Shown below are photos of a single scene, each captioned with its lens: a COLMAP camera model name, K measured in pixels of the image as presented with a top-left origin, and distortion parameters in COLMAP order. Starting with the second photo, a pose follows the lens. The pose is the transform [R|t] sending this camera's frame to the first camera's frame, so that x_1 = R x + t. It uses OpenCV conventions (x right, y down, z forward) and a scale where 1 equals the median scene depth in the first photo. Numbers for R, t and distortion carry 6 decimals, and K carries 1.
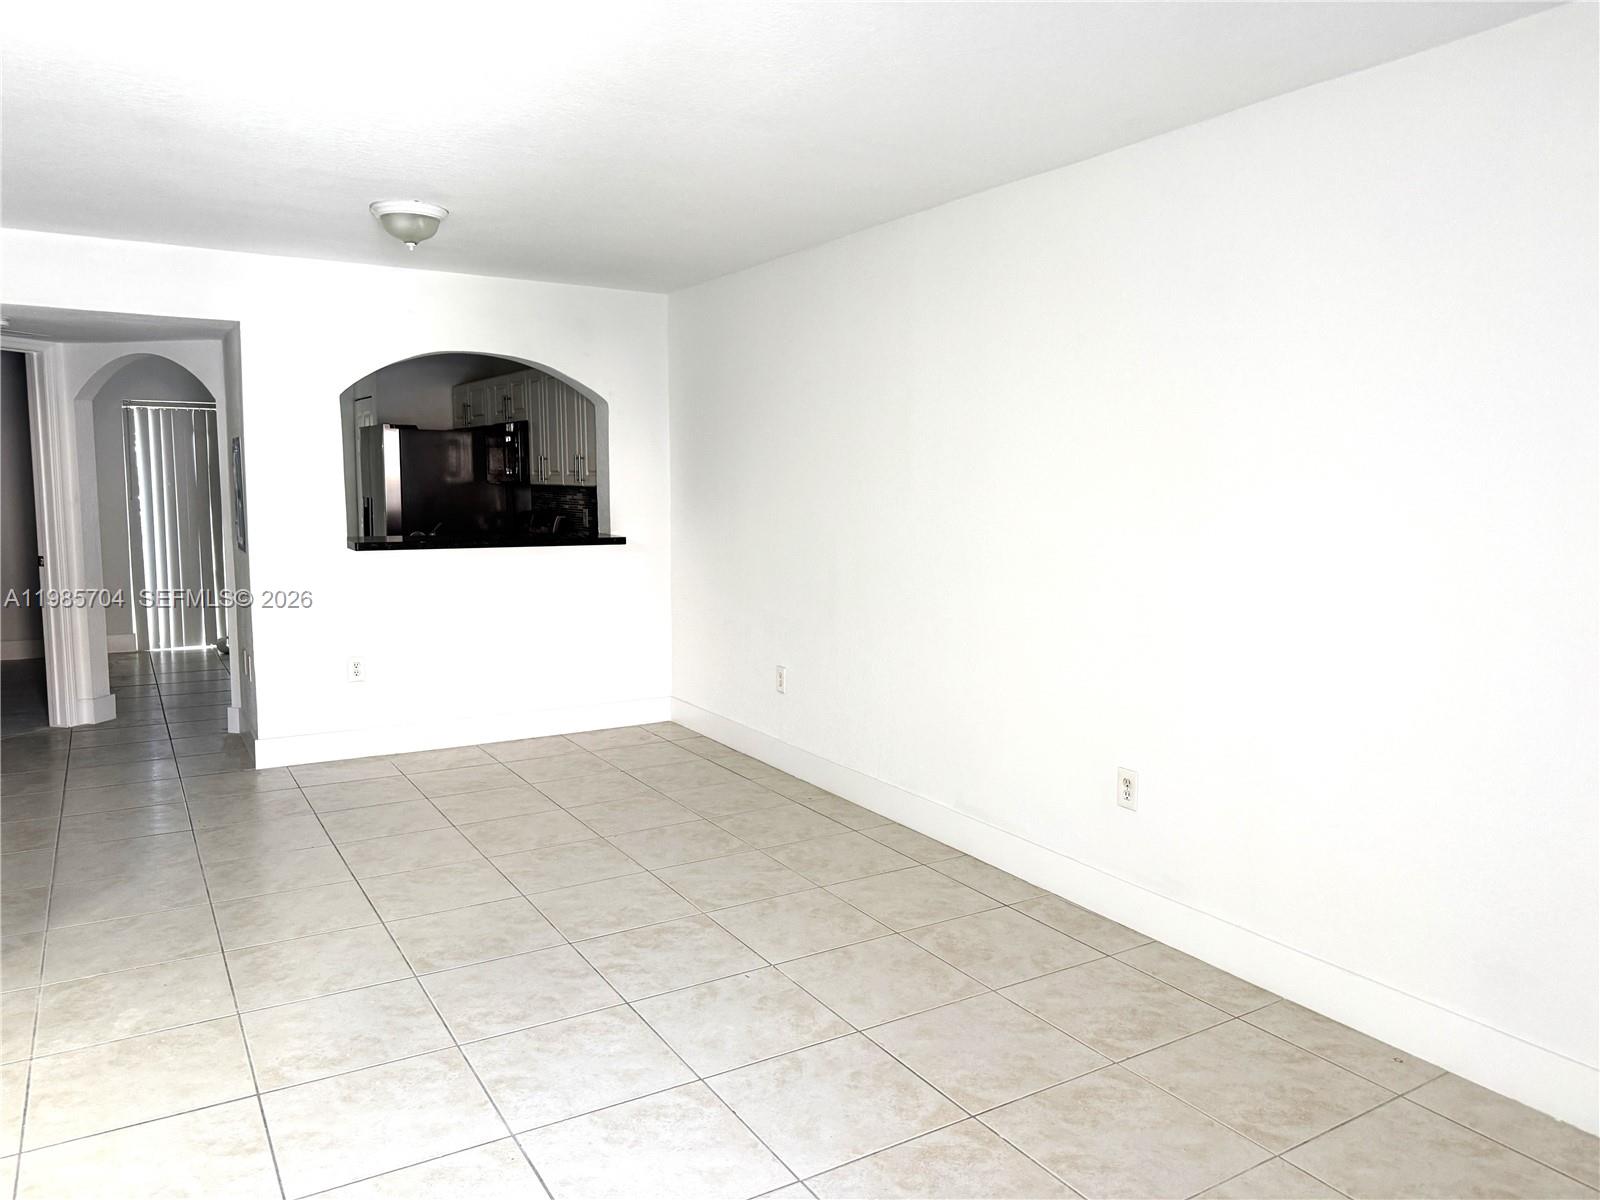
lens RADIAL K [[1133.4, 0, 804.1], [0, 1133.4, 598.7], [0, 0, 1]] dist [0.054290, -0.012725]
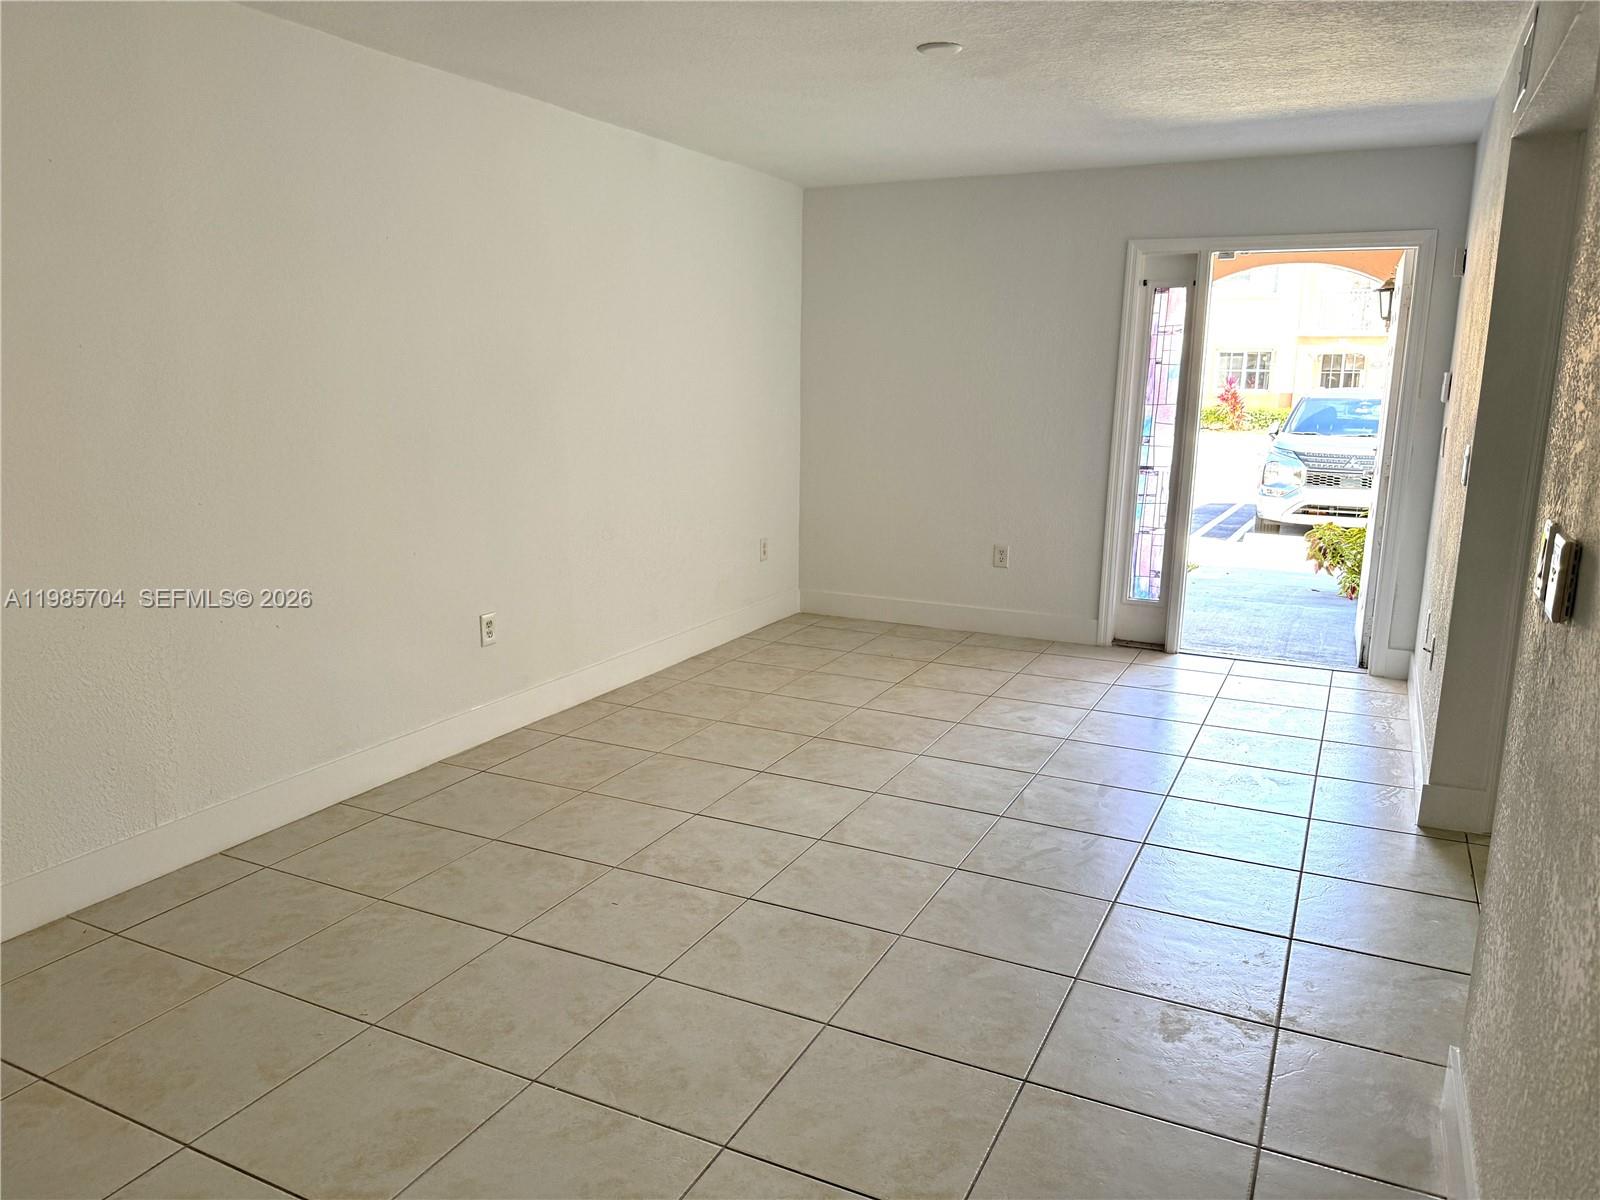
lens RADIAL K [[1133.4, 0, 803.1], [0, 1133.4, 599.0], [0, 0, 1]] dist [0.054290, -0.012725]
pose [[-0.534514, -0.179402, 0.825899, -0.946806], [0.081006, 0.961837, 0.261356, -0.165097], [-0.841269, 0.206601, -0.499583, 1.383505]]
